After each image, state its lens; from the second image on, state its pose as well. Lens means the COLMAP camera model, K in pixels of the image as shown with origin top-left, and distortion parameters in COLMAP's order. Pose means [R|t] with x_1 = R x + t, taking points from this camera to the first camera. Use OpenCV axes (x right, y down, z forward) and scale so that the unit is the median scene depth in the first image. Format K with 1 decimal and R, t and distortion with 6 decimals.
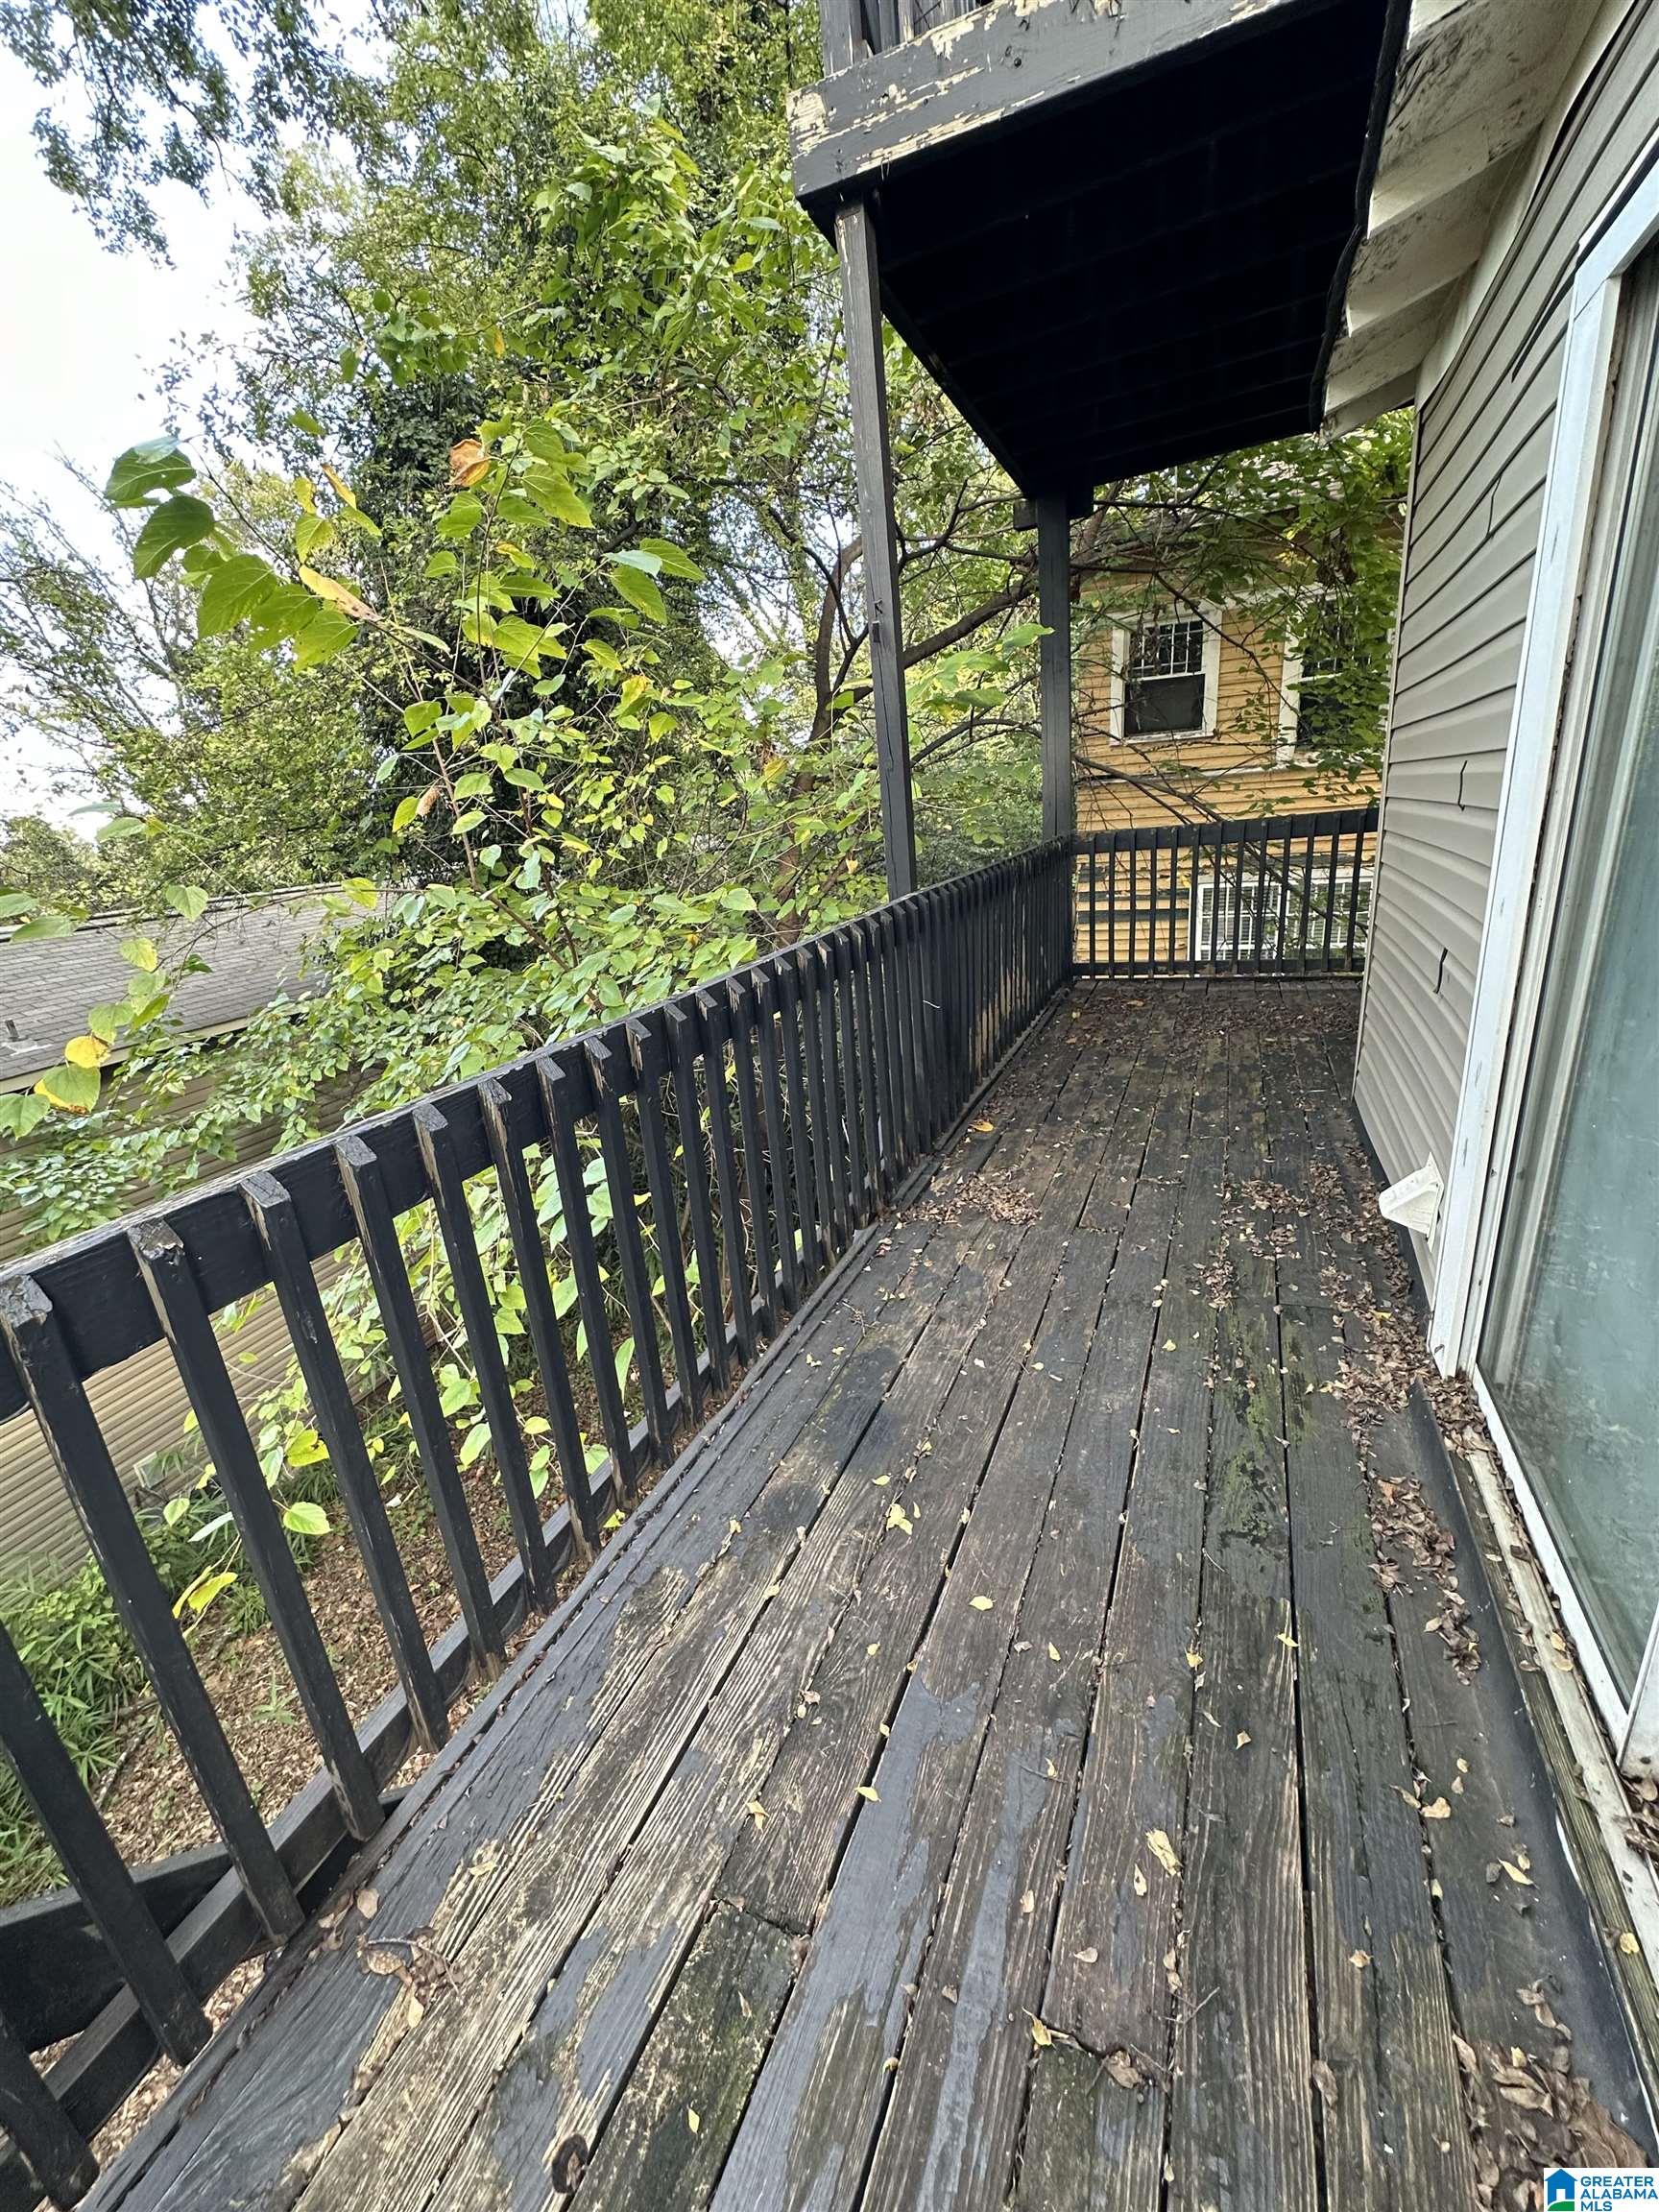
lens RADIAL K [[886.3, 0, 827.5], [0, 886.3, 1102.8], [0, 0, 1]] dist [-0.003659, 0.001509]
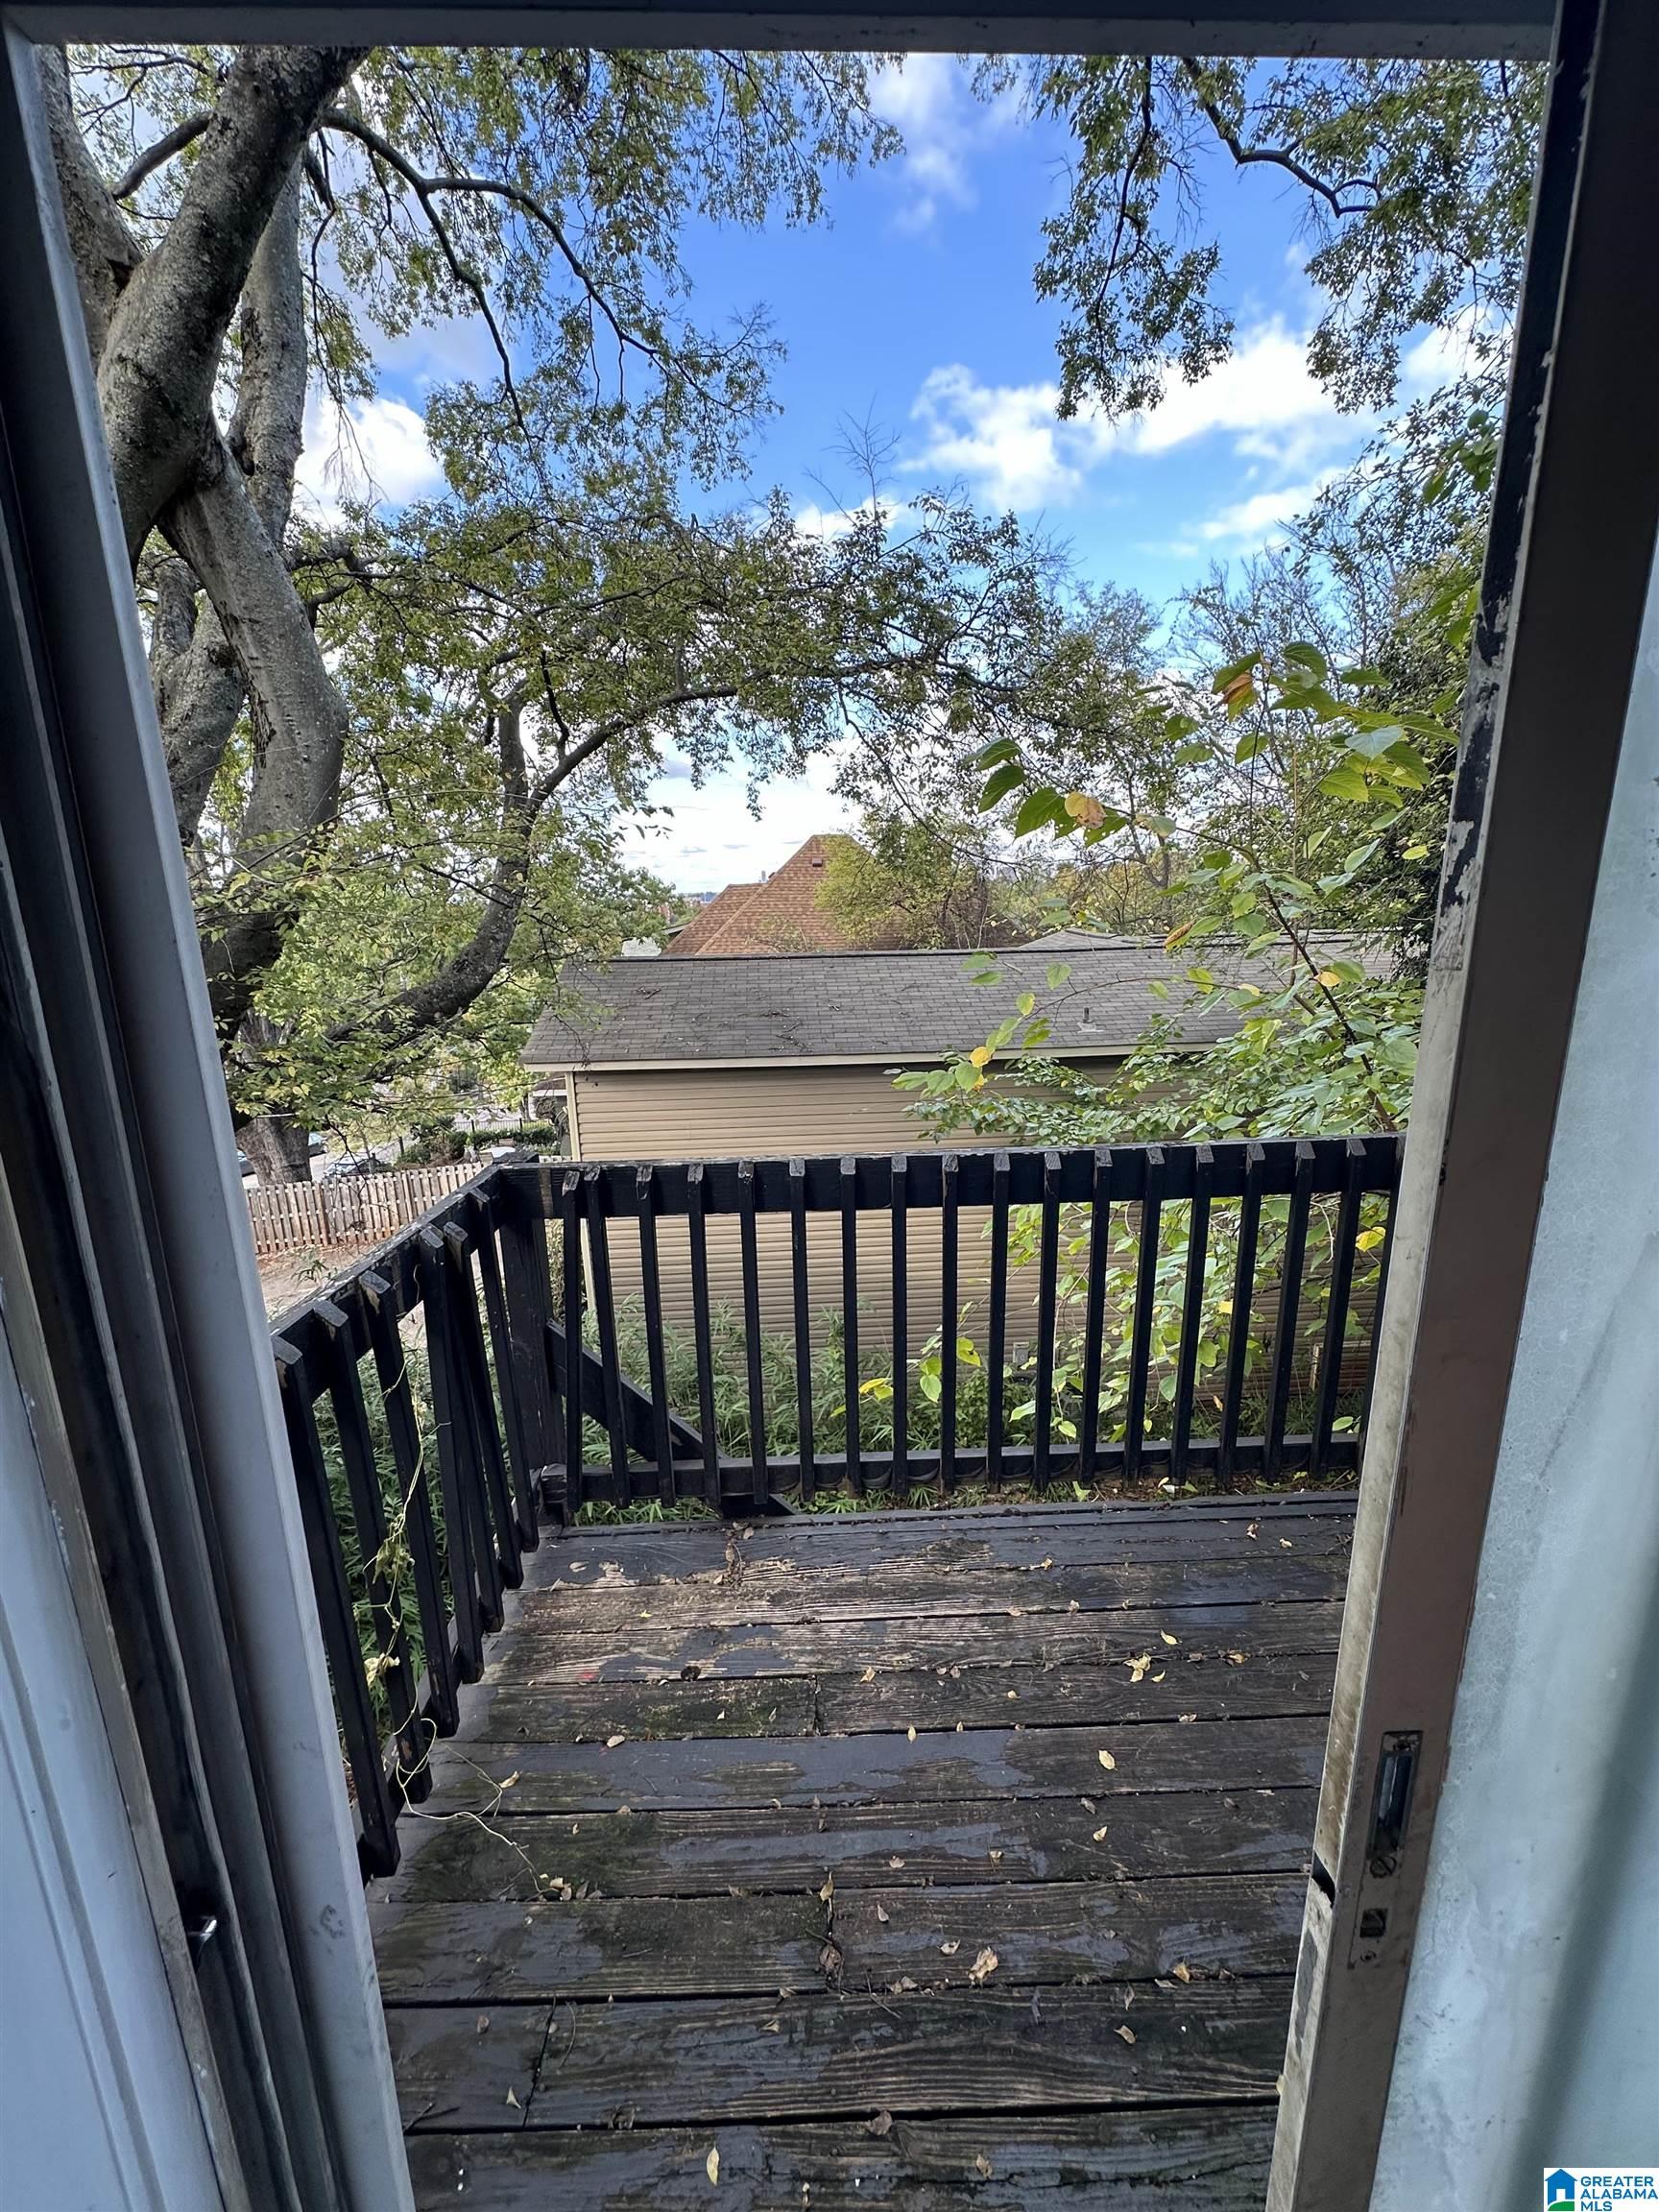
lens RADIAL K [[886.3, 0, 832.7], [0, 886.3, 1104.0], [0, 0, 1]] dist [-0.003659, 0.001509]
pose [[0.422065, 0.283206, -0.861194, 0.688355], [-0.299990, 0.940065, 0.162120, -0.244805], [0.855492, 0.189925, 0.481728, 0.039724]]
